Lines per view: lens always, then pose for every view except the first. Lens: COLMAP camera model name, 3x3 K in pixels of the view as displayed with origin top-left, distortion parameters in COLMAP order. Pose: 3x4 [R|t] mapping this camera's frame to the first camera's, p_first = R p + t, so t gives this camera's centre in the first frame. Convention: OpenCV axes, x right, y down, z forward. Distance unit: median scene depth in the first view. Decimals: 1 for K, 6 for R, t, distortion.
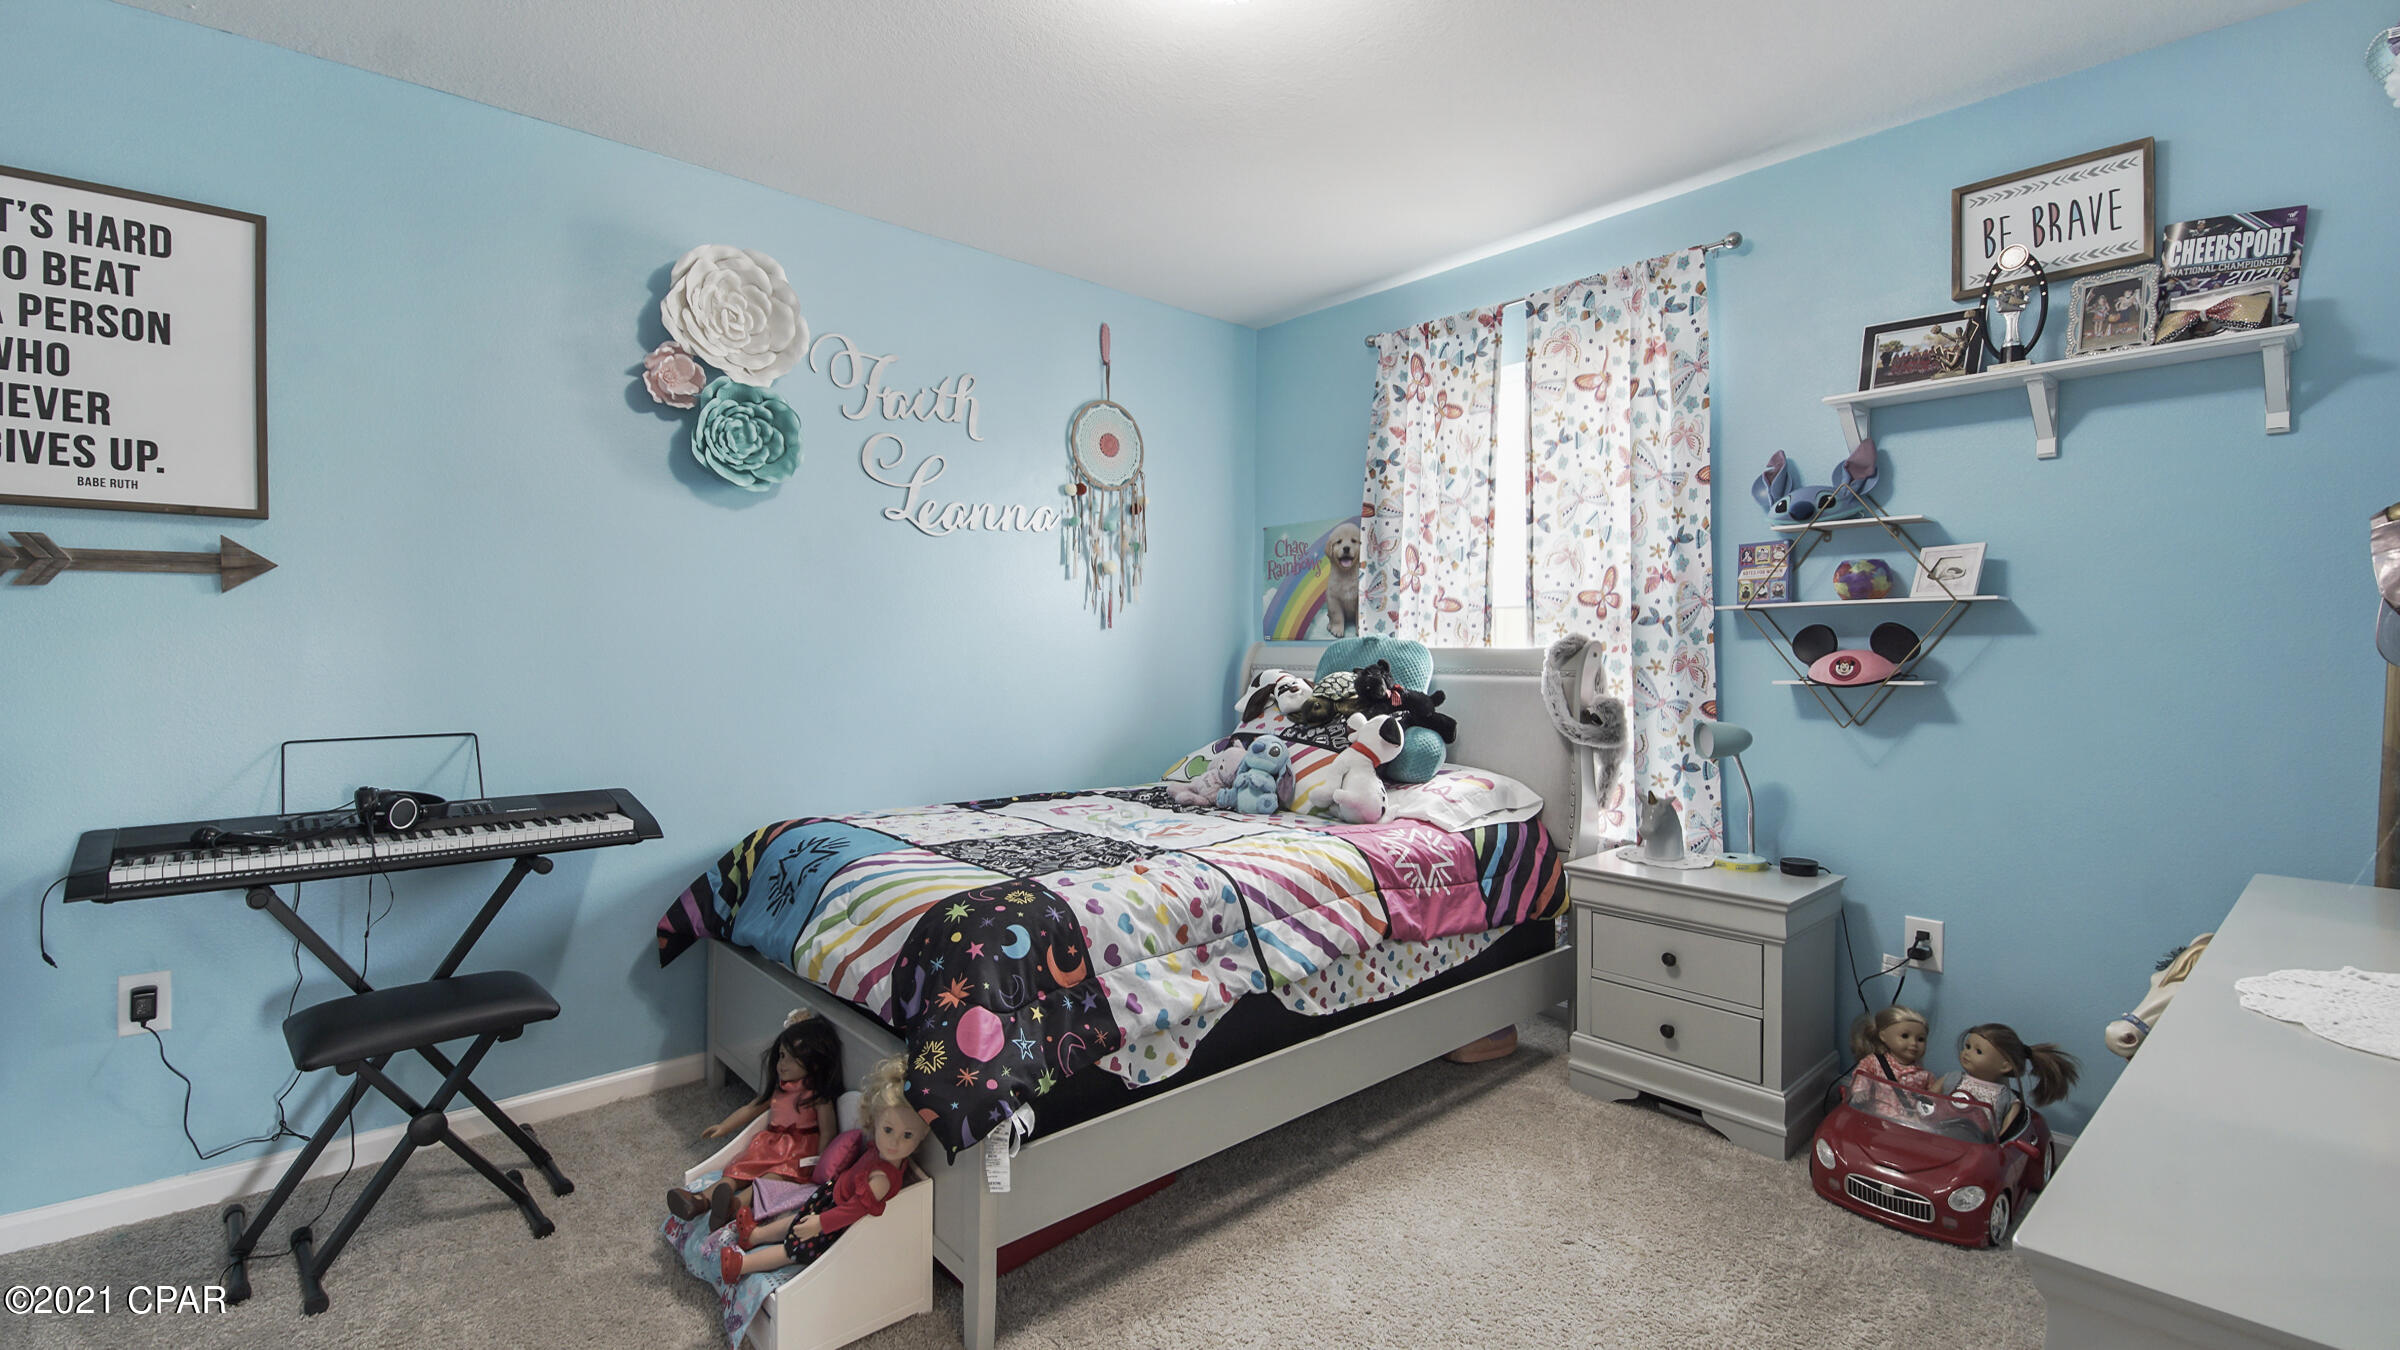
lens RADIAL K [[1073.7, 0, 1194.0], [0, 1073.7, 657.2], [0, 0, 1]] dist [0.039747, -0.021707]
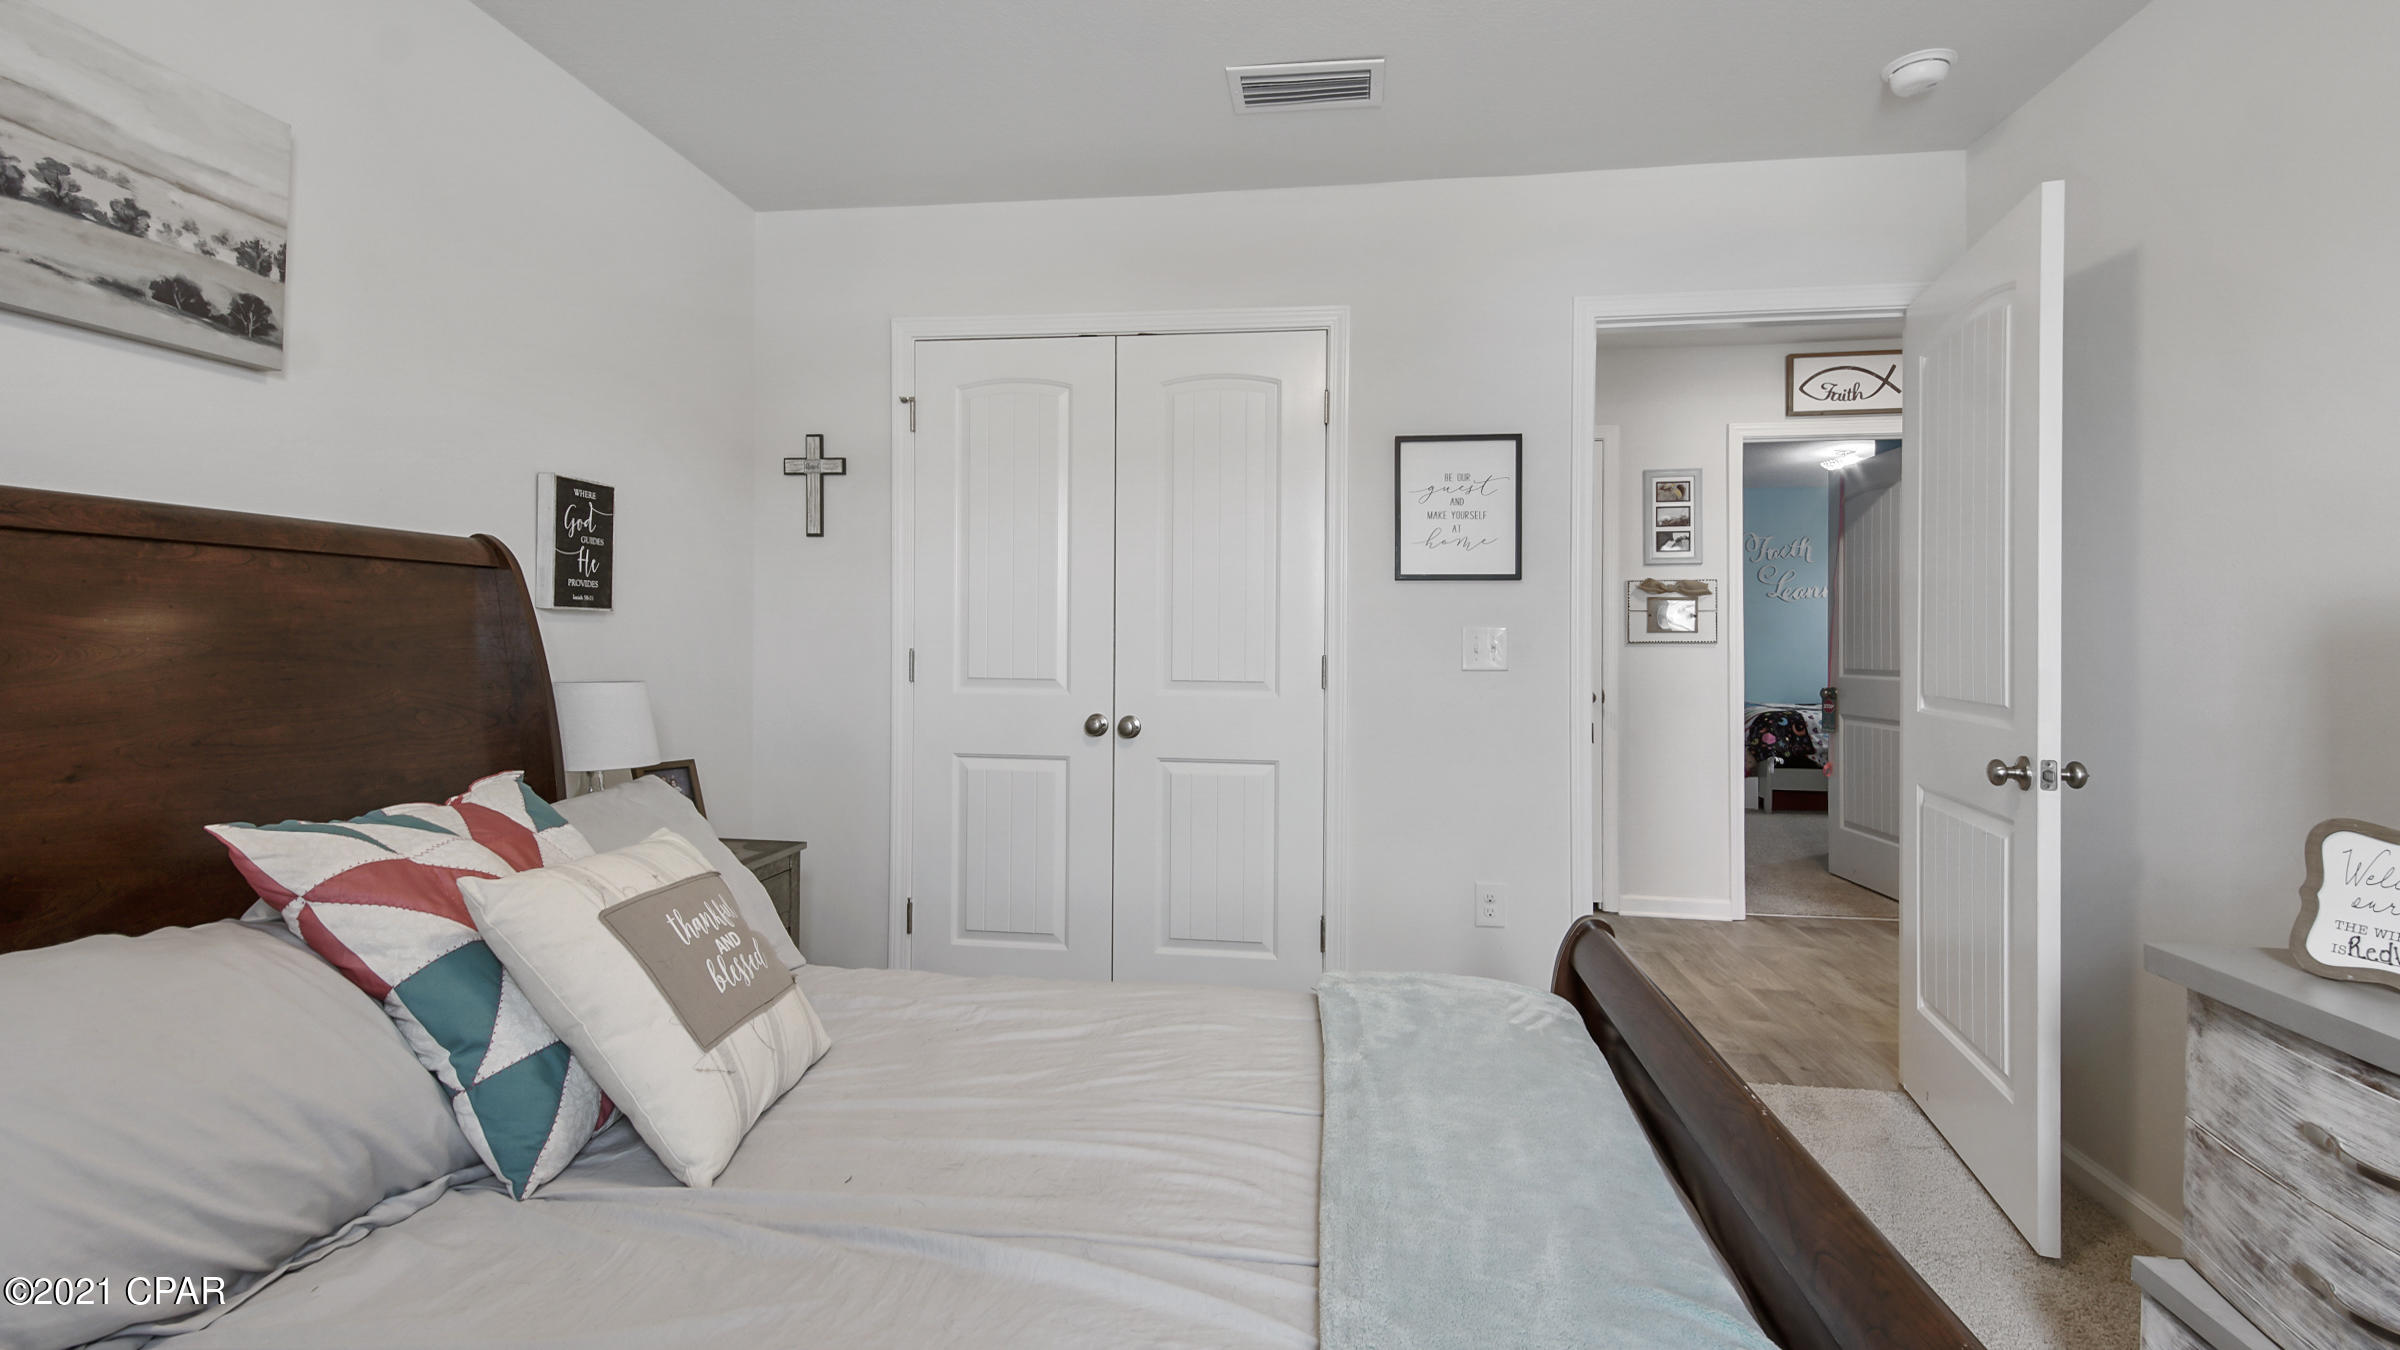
lens RADIAL K [[1073.7, 0, 1194.0], [0, 1073.7, 657.2], [0, 0, 1]] dist [0.039747, -0.021707]
pose [[0.645915, 0.029841, -0.762826, 1.433239], [-0.007469, 0.999435, 0.032772, -0.079184], [0.763372, -0.015470, 0.645773, -3.131281]]
